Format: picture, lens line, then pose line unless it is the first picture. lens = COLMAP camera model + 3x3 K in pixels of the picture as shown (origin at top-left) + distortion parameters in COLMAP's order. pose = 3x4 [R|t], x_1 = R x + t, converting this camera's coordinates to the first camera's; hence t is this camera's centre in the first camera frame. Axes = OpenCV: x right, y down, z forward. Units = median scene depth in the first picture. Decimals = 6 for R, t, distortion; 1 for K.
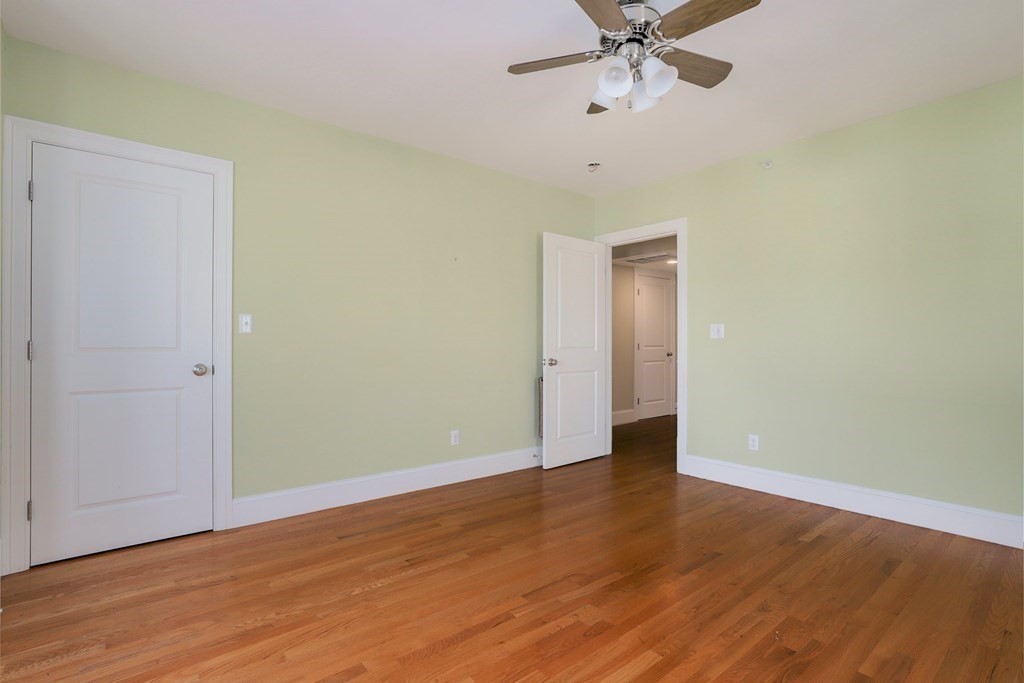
lens RADIAL K [[508.6, 0, 506.5], [0, 508.6, 335.4], [0, 0, 1]] dist [-0.020850, 0.001685]
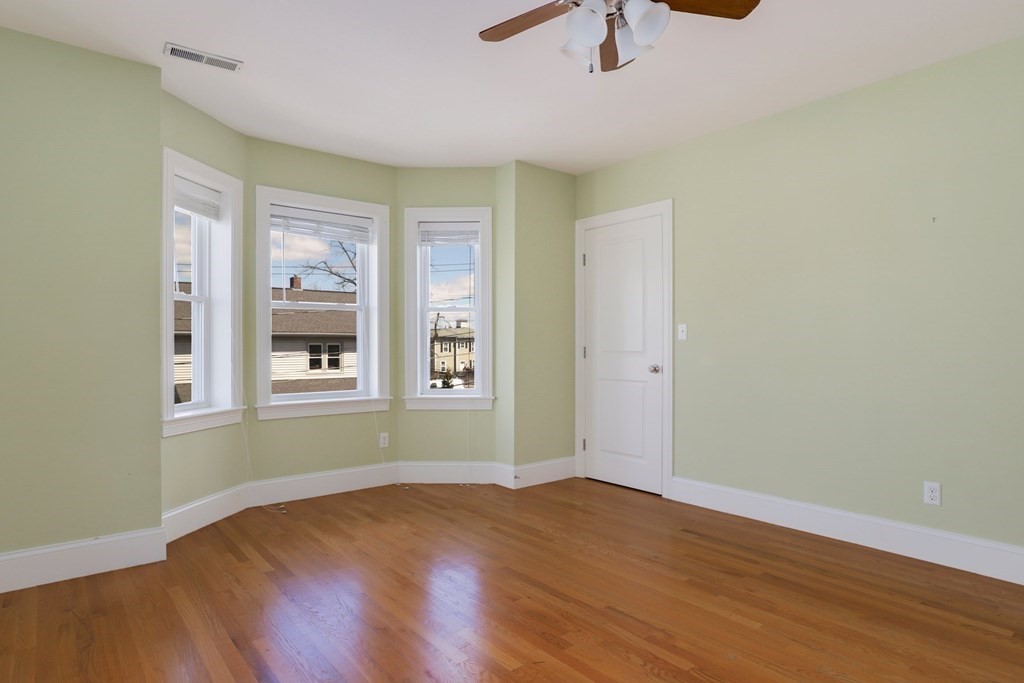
lens RADIAL K [[585.2, 0, 498.4], [0, 585.2, 346.8], [0, 0, 1]] dist [-0.001405, -0.001335]
pose [[-0.029366, -0.000423, -0.999569, 0.934981], [0.017188, 0.999852, -0.000929, 0.006432], [0.999421, -0.017208, -0.029354, 0.659080]]
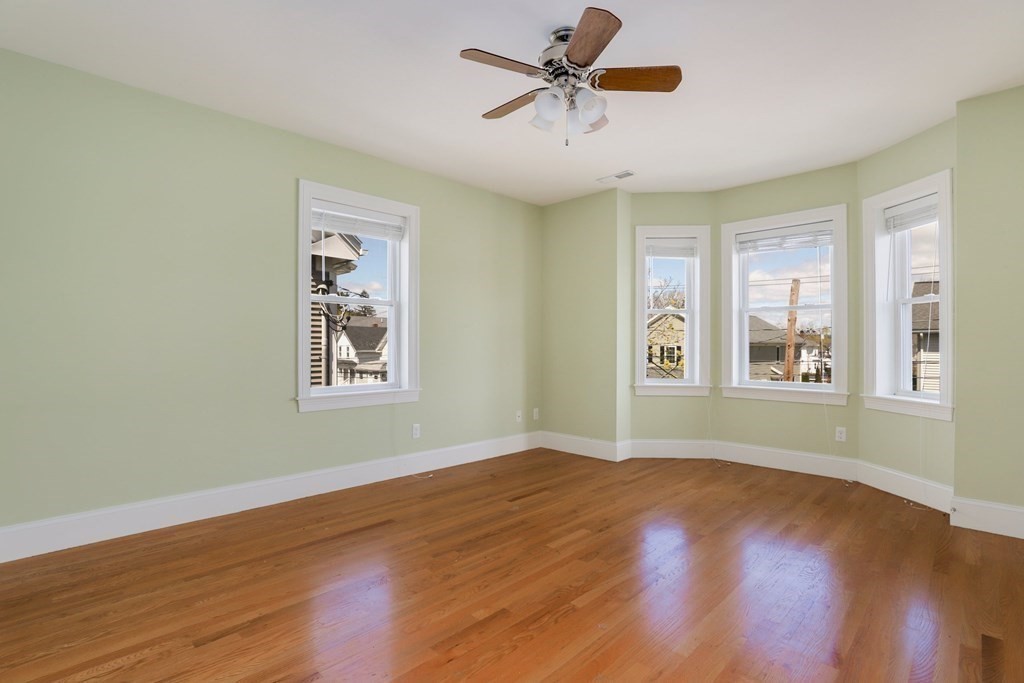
lens RADIAL K [[491.9, 0, 506.8], [0, 491.9, 344.8], [0, 0, 1]] dist [-0.022765, 0.000825]
pose [[-0.995216, -0.005615, -0.097533, 0.373743], [-0.004333, 0.999901, -0.013355, 0.028540], [0.097598, -0.012869, -0.995143, 1.603074]]
